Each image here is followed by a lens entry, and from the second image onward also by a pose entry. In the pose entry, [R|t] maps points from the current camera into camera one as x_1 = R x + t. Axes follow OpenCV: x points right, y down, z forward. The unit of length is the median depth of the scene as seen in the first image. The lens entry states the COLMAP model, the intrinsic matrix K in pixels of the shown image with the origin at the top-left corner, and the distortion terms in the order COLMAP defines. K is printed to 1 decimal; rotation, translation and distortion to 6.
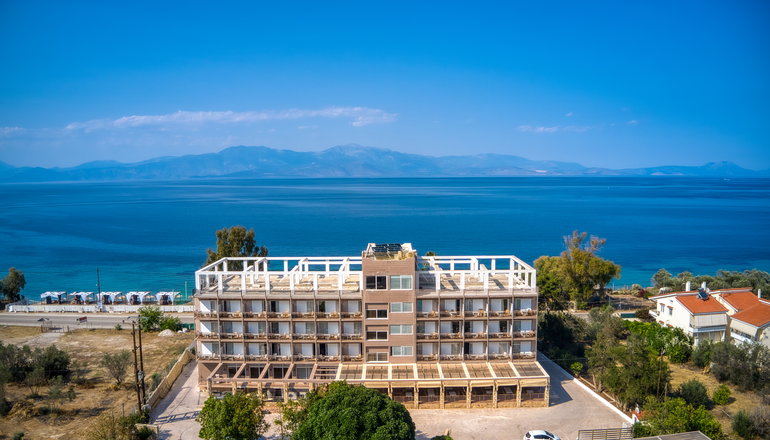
lens RADIAL K [[596.4, 0, 385.0], [0, 596.4, 220.0], [0, 0, 1]] dist [-0.158096, -0.000532]
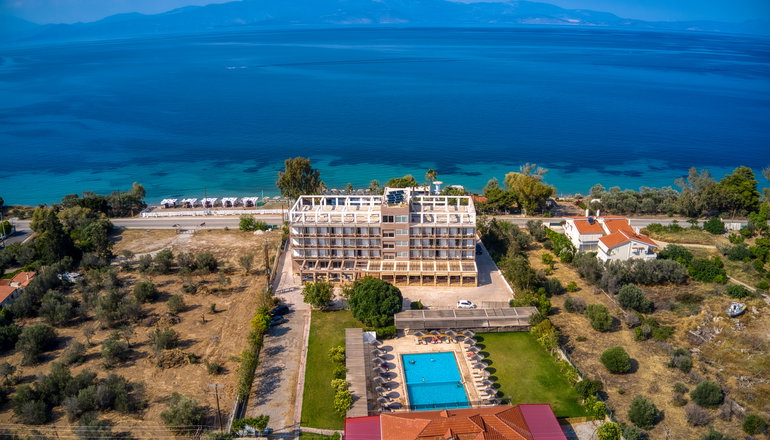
lens RADIAL K [[596.4, 0, 385.0], [0, 596.4, 220.0], [0, 0, 1]] dist [-0.158096, -0.000532]
pose [[0.998931, 0.009761, -0.045176, 0.059159], [0.001968, 0.967574, 0.252582, -0.359102], [0.046177, -0.252401, 0.966520, -0.792706]]
